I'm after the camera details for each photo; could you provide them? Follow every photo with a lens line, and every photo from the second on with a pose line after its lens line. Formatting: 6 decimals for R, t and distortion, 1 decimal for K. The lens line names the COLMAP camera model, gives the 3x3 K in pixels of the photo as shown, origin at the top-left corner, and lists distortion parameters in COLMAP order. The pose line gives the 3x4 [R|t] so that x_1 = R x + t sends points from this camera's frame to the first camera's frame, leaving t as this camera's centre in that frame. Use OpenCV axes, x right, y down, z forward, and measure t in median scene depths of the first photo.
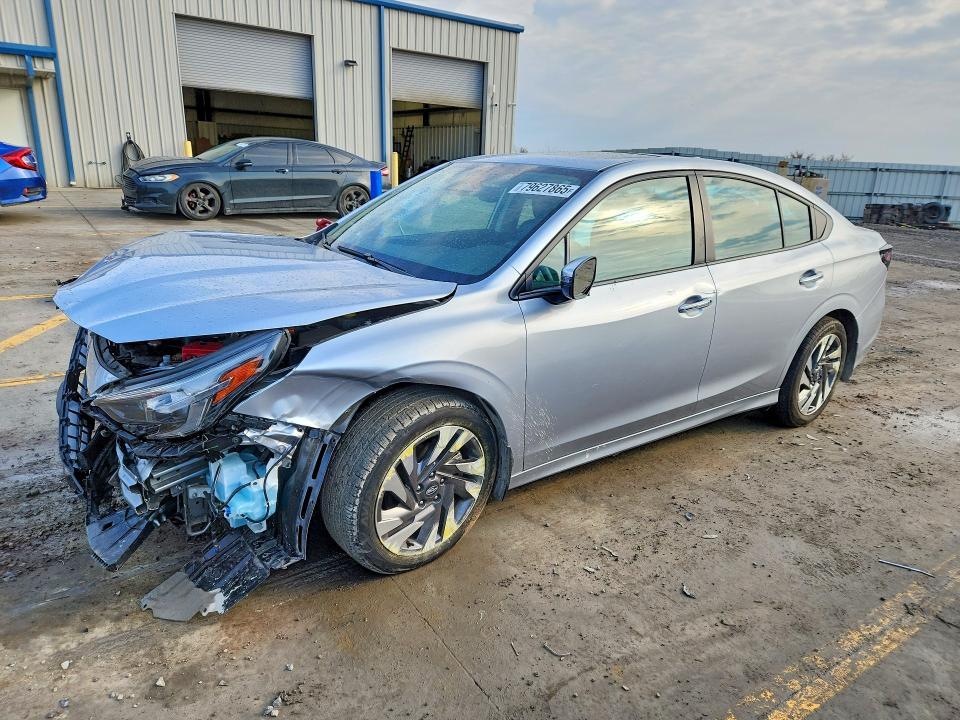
lens RADIAL K [[621.8, 0, 498.8], [0, 621.8, 360.1], [0, 0, 1]] dist [0.000873, -0.001820]
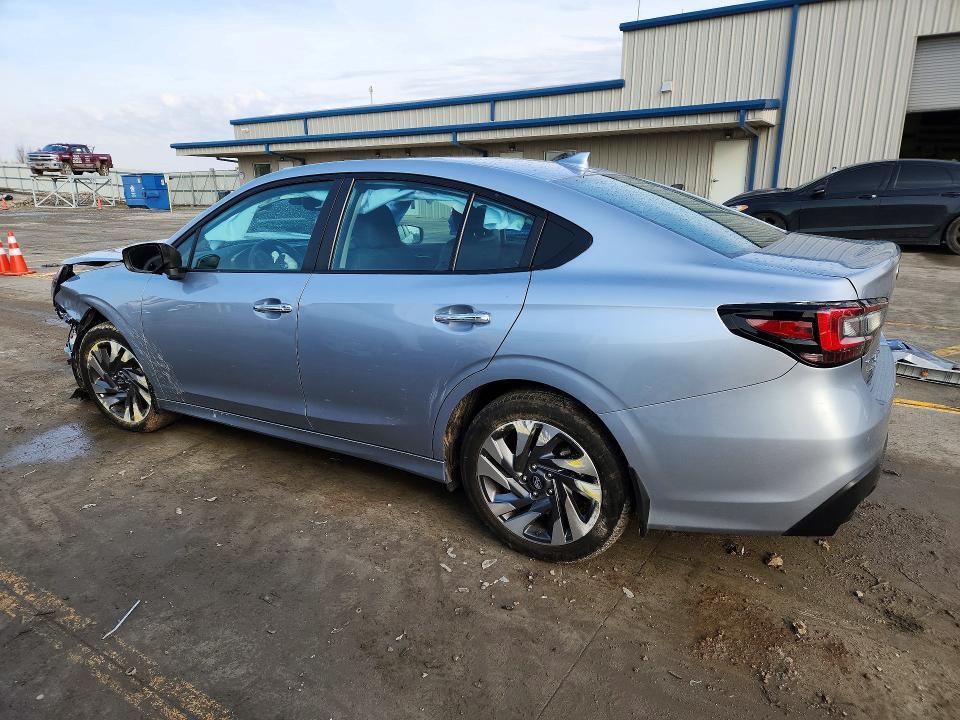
lens RADIAL K [[621.8, 0, 498.8], [0, 621.8, 360.1], [0, 0, 1]] dist [0.000873, -0.001820]
pose [[0.413340, 0.191740, -0.890161, 1.148591], [-0.238060, 0.966334, 0.097606, -0.162322], [0.878907, 0.171567, 0.445070, 0.742030]]
